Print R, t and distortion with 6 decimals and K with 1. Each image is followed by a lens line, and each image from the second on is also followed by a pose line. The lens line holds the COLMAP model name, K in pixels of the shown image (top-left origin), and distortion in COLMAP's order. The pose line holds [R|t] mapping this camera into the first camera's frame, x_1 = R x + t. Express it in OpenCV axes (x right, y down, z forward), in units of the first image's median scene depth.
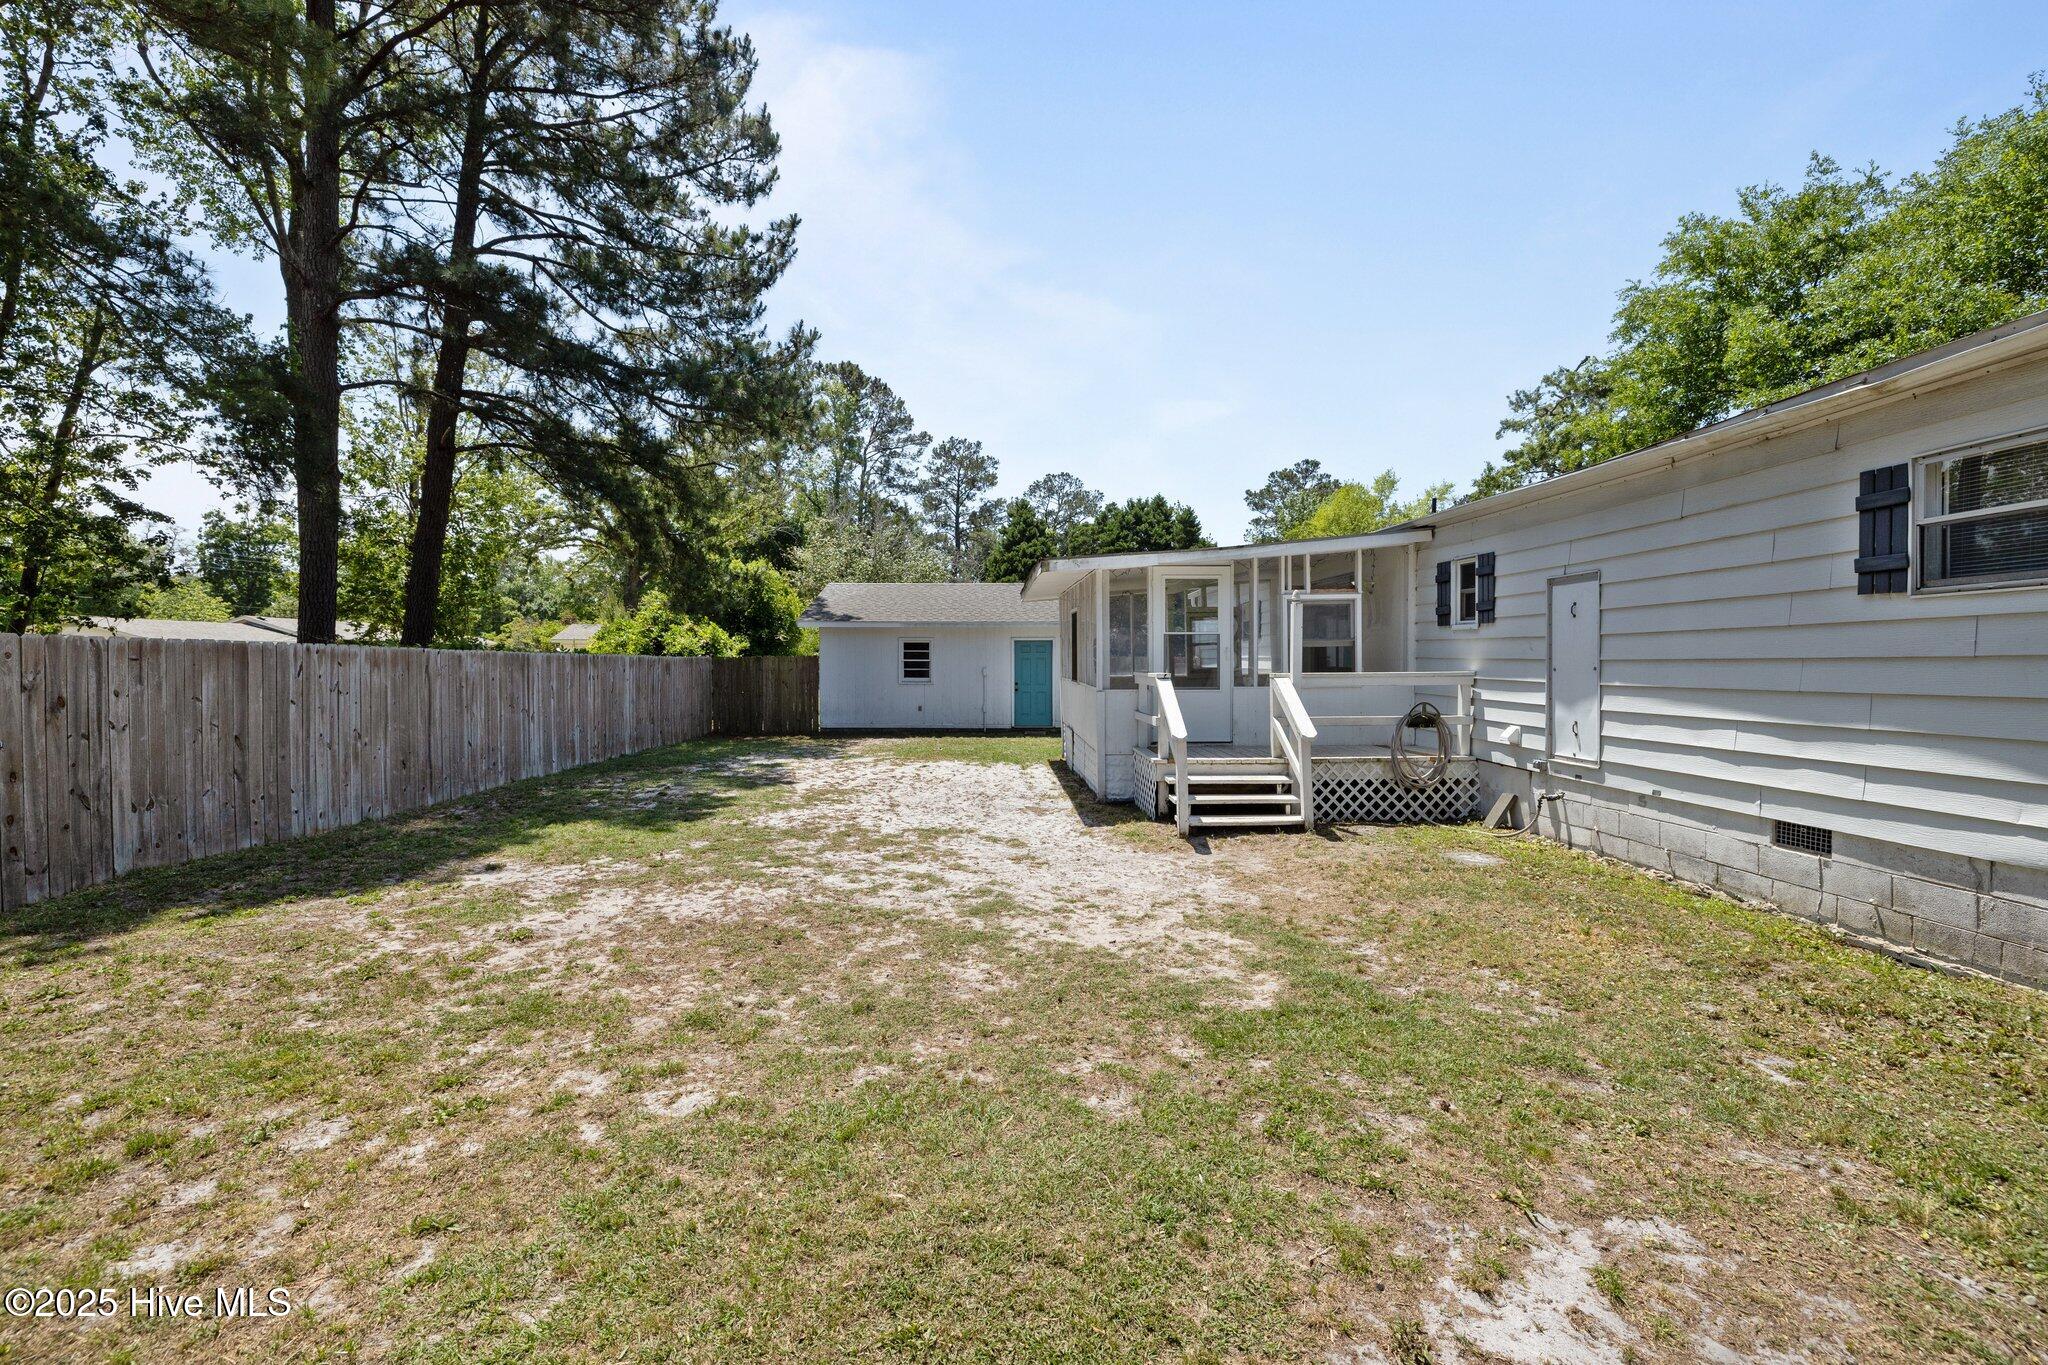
lens RADIAL K [[864.3, 0, 1018.8], [0, 864.3, 678.3], [0, 0, 1]] dist [0.001761, -0.000090]
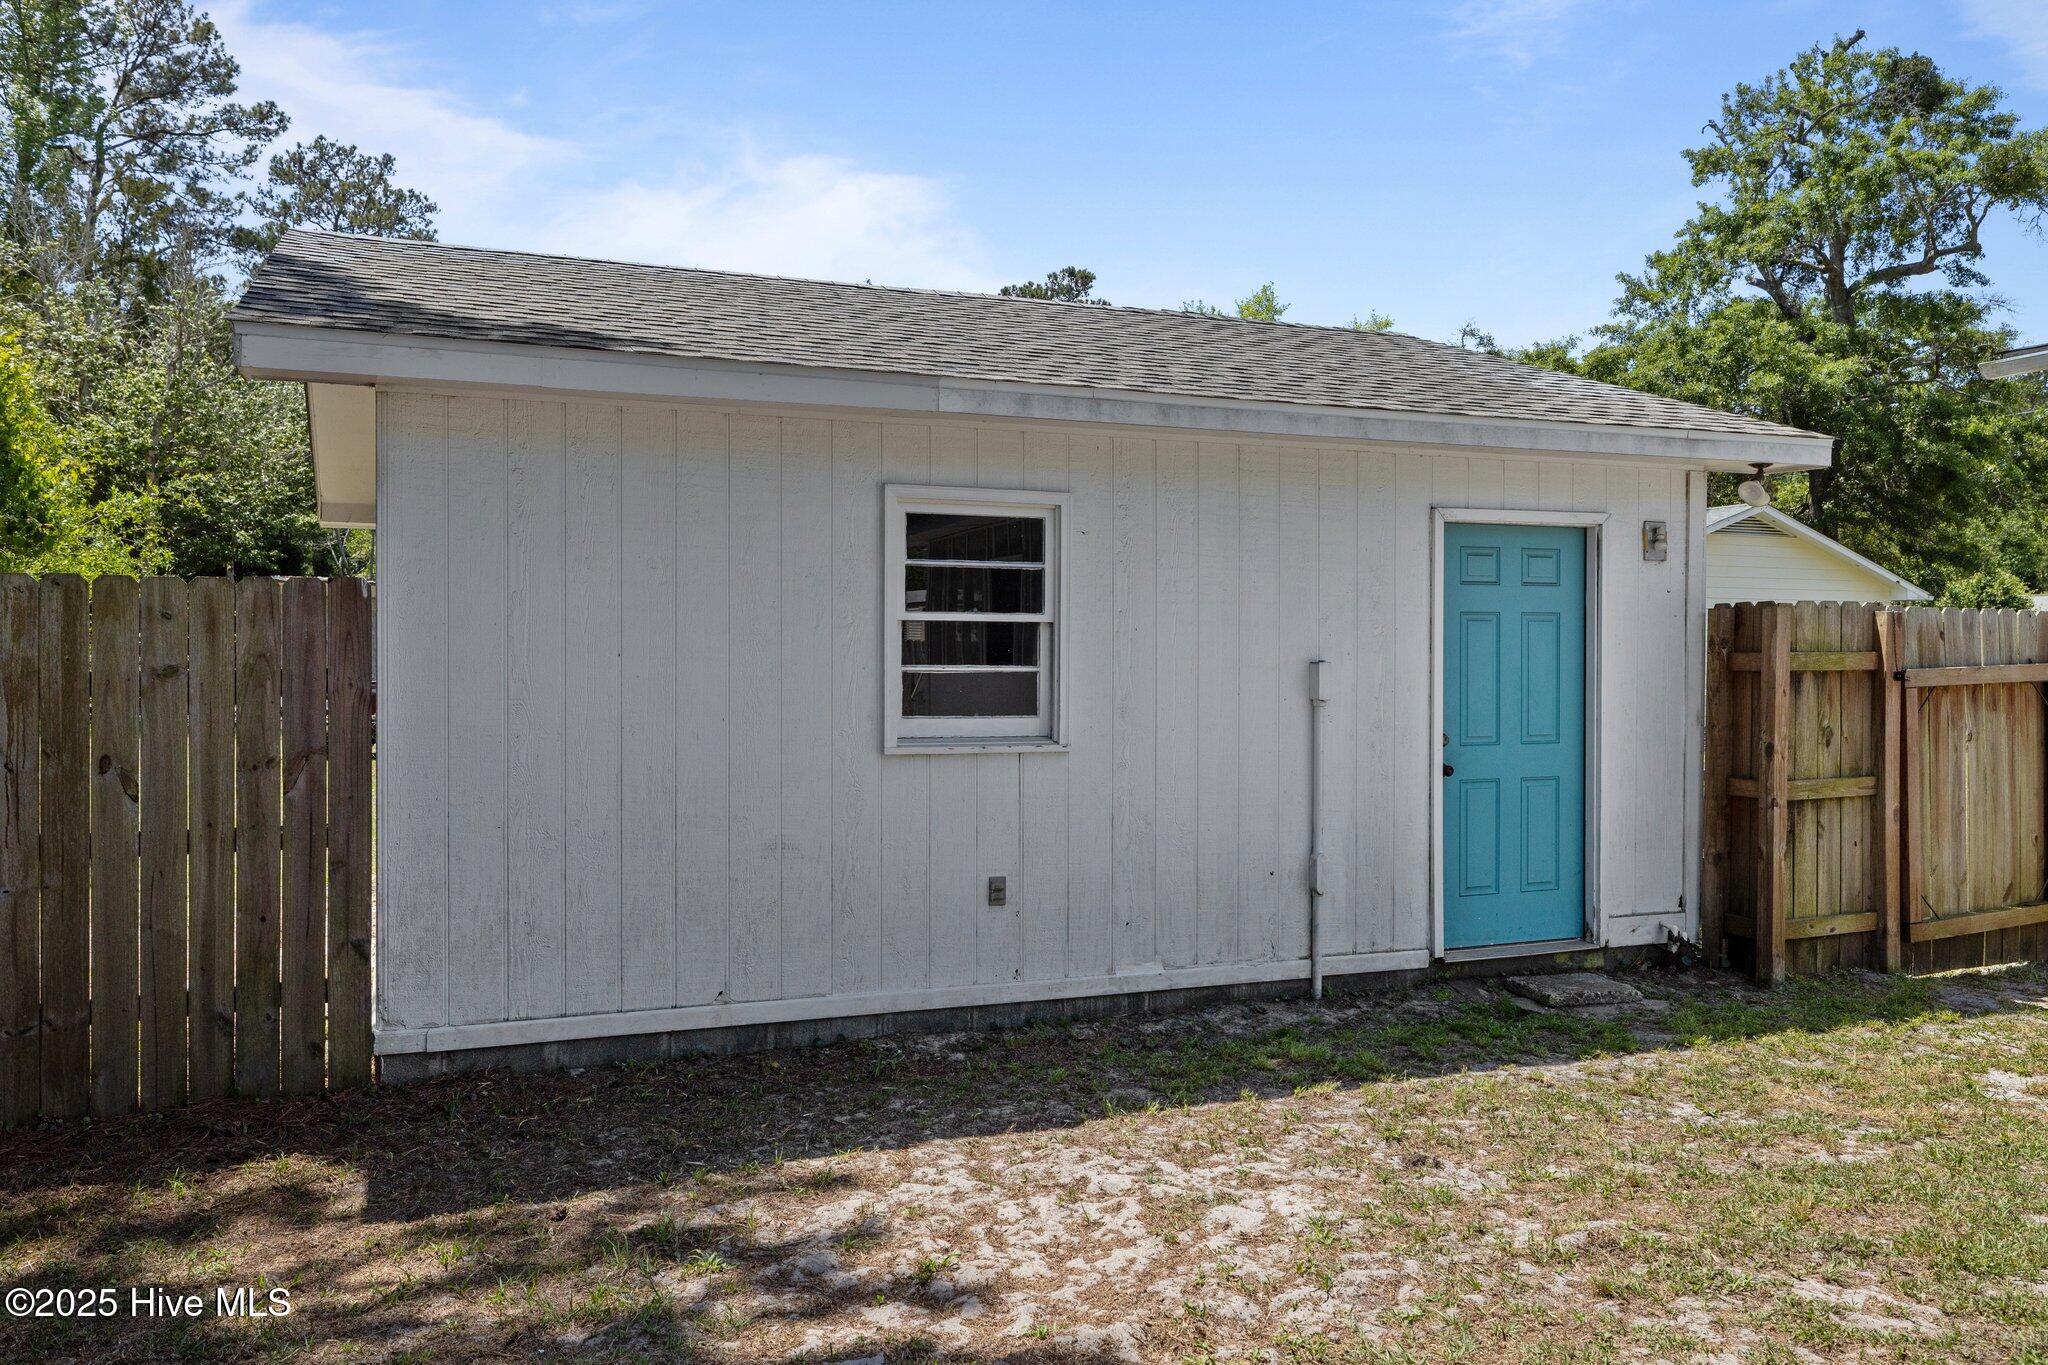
lens RADIAL K [[1571.1, 0, 1016.0], [0, 1571.1, 668.2], [0, 0, 1]] dist [0.001840, 0.001603]
pose [[0.927965, -0.001366, 0.372666, -0.651249], [0.007204, 0.999872, -0.014272, -0.015491], [-0.372599, 0.015928, 0.927856, 1.986468]]
